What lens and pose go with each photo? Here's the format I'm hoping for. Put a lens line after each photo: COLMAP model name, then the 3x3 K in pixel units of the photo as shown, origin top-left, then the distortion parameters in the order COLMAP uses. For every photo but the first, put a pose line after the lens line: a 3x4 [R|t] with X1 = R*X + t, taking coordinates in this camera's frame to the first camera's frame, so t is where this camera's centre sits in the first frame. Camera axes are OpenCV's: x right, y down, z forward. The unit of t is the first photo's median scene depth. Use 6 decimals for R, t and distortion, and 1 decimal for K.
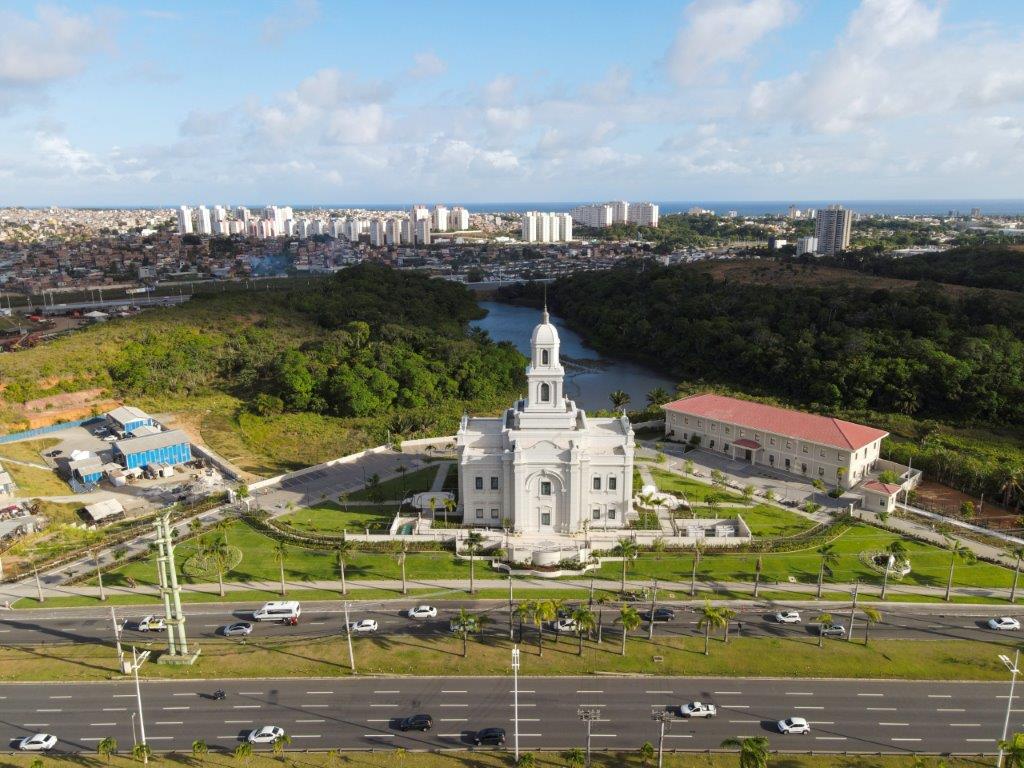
lens RADIAL K [[744.6, 0, 512.0], [0, 744.6, 384.0], [0, 0, 1]] dist [0.003301, 0.001620]
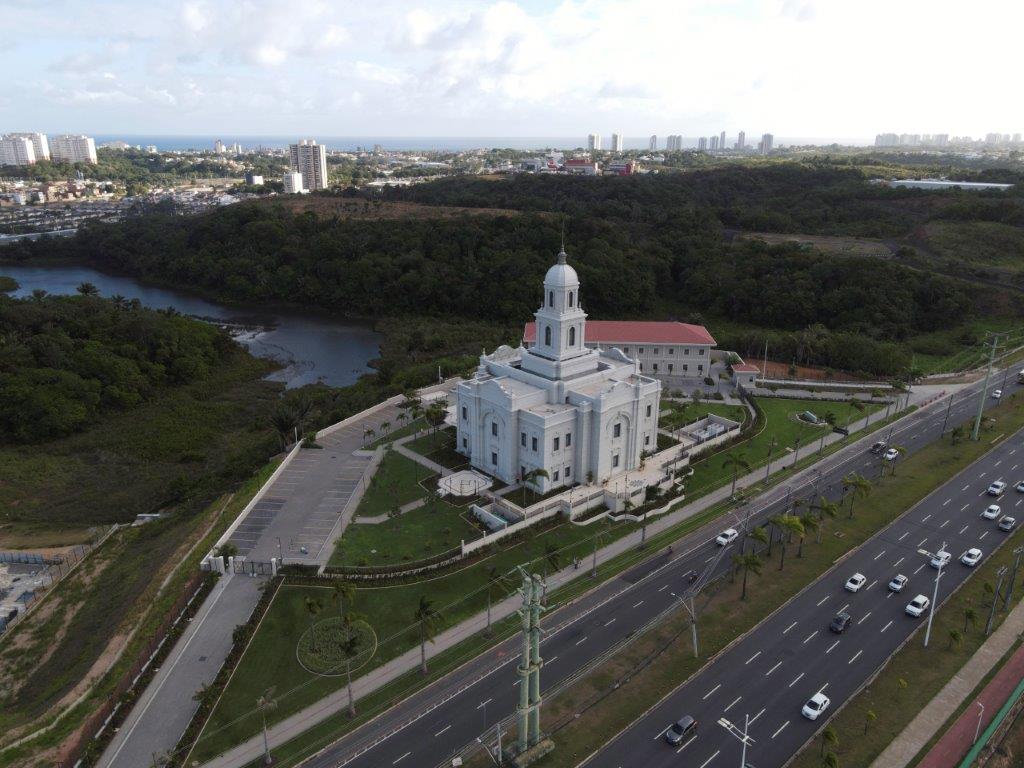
lens RADIAL K [[744.6, 0, 512.0], [0, 744.6, 384.0], [0, 0, 1]] dist [0.003301, 0.001620]
pose [[0.728918, -0.204936, 0.653207, -0.637726], [0.151705, 0.978774, 0.137791, -0.070911], [-0.667580, -0.001343, 0.744537, 0.336141]]
